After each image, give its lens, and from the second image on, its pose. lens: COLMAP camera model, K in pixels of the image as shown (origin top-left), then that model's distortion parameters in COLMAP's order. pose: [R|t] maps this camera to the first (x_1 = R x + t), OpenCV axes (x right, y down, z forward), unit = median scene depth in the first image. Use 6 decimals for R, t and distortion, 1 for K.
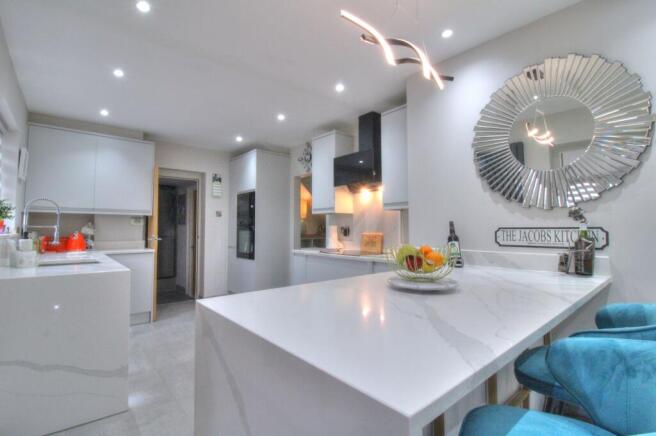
lens RADIAL K [[308.5, 0, 329.6], [0, 308.5, 213.0], [0, 0, 1]] dist [-0.001122, -0.012697]
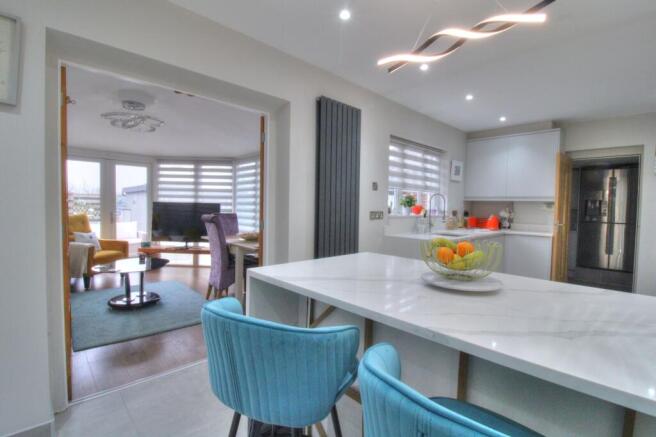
lens RADIAL K [[308.5, 0, 329.6], [0, 308.5, 213.5], [0, 0, 1]] dist [-0.001122, -0.012697]
pose [[0.047031, 0.032656, -0.998359, 0.434658], [0.033139, 0.998864, 0.034233, -0.012142], [0.998344, -0.034695, 0.045895, 0.214187]]
